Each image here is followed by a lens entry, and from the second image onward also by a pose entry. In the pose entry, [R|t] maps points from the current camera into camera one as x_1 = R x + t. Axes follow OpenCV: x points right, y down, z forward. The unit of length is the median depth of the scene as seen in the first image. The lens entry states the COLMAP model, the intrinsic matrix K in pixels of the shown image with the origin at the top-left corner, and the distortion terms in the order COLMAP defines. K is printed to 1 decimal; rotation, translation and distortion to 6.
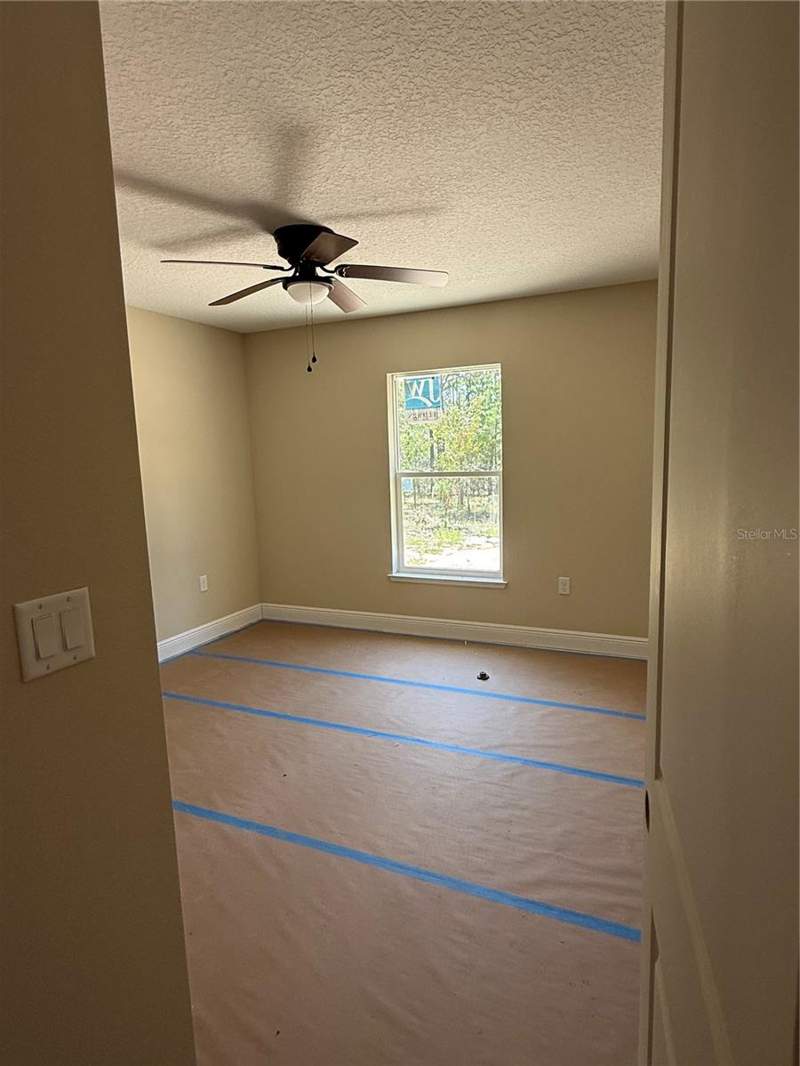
lens RADIAL K [[601.4, 0, 400.0], [0, 601.4, 533.0], [0, 0, 1]] dist [-0.001582, -0.000342]
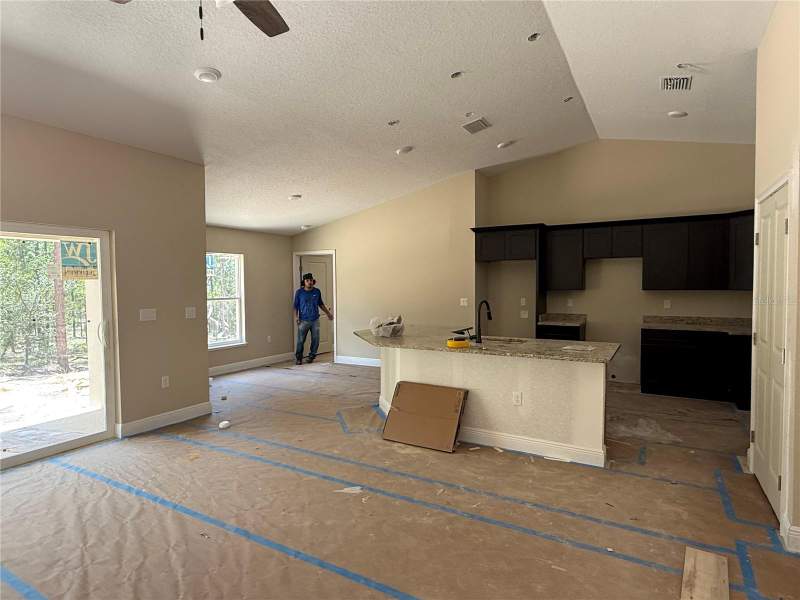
lens RADIAL K [[451.9, 0, 400.0], [0, 451.9, 300.0], [0, 0, 1]] dist [0.000258, 0.001282]
pose [[-0.172359, -0.000079, 0.985034, -0.992570], [0.200950, 0.978967, 0.035240, -0.042737], [-0.964319, 0.204017, -0.168718, 0.548702]]
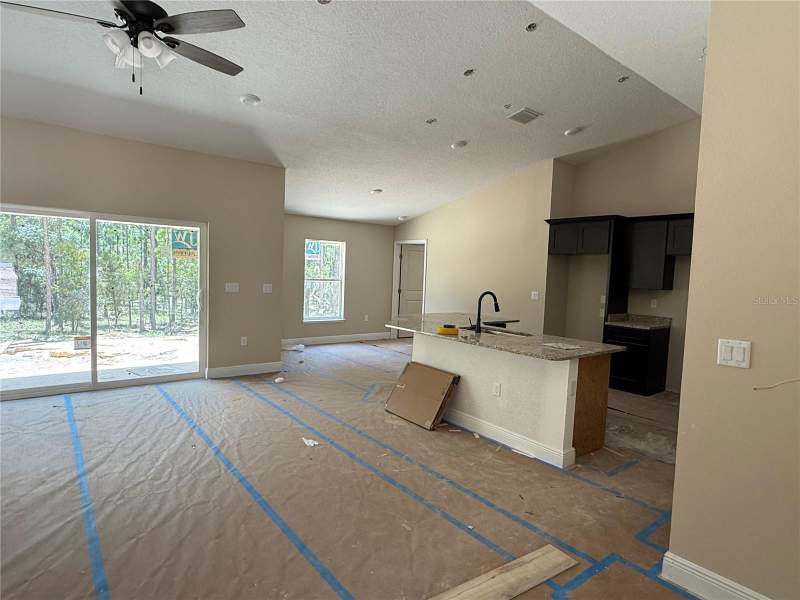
lens RADIAL K [[451.3, 0, 400.0], [0, 451.3, 300.0], [0, 0, 1]] dist [-0.001582, -0.000342]
pose [[0.200076, -0.022859, 0.979514, -1.079923], [0.142150, 0.989827, -0.005936, 0.025436], [-0.969414, 0.140426, 0.201290, 0.196285]]
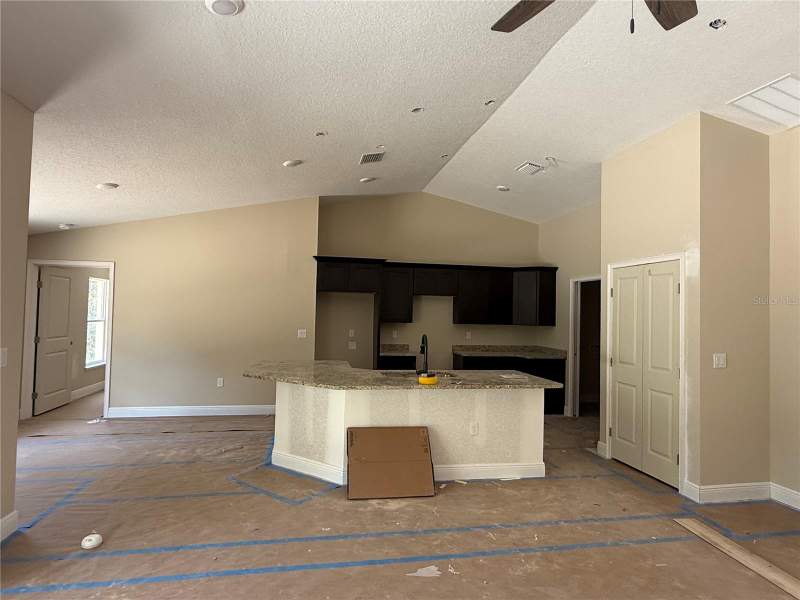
lens RADIAL K [[451.9, 0, 400.0], [0, 451.9, 300.0], [0, 0, 1]] dist [0.000258, 0.001282]
pose [[-0.773063, 0.034767, 0.633375, -0.640468], [0.123482, 0.987643, 0.096503, -0.148525], [-0.622194, 0.152813, -0.767804, 0.991913]]
